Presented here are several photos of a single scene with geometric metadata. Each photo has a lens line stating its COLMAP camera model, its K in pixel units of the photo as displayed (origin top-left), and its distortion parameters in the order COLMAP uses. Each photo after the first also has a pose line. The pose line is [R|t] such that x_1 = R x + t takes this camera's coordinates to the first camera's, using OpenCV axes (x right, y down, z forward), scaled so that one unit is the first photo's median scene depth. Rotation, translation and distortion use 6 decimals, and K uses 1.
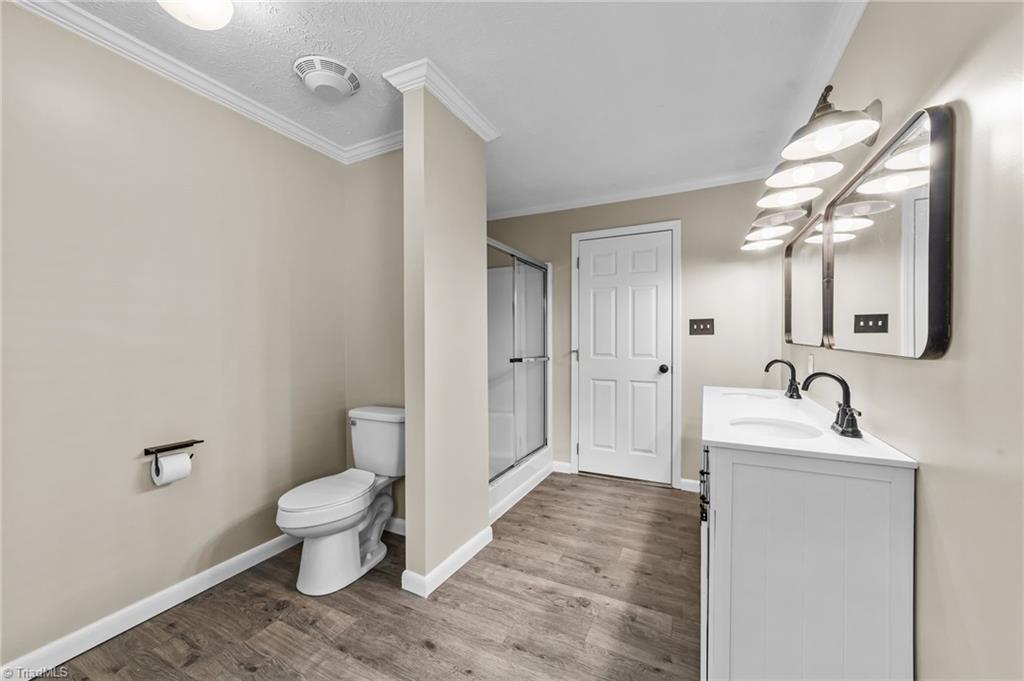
lens RADIAL K [[392.8, 0, 509.5], [0, 392.8, 339.7], [0, 0, 1]] dist [-0.009794, 0.001378]
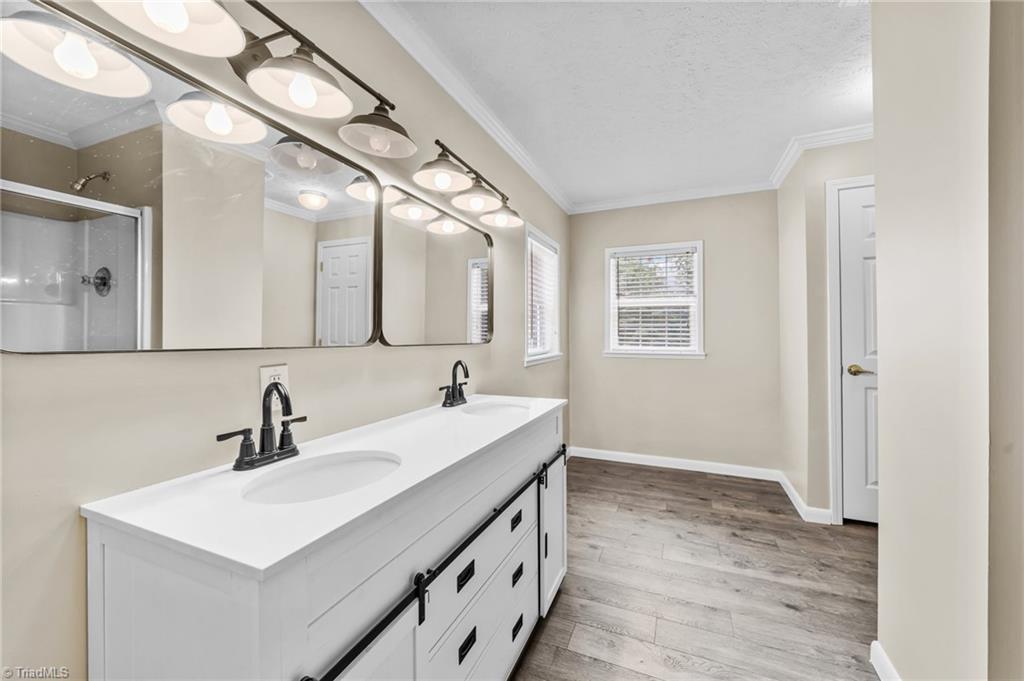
lens RADIAL K [[392.8, 0, 517.3], [0, 392.8, 334.7], [0, 0, 1]] dist [-0.009794, 0.001378]
pose [[-0.998946, -0.004485, -0.045689, 0.572682], [-0.004694, 0.999979, 0.004468, 0.001931], [0.045668, 0.004678, -0.998946, 1.870311]]
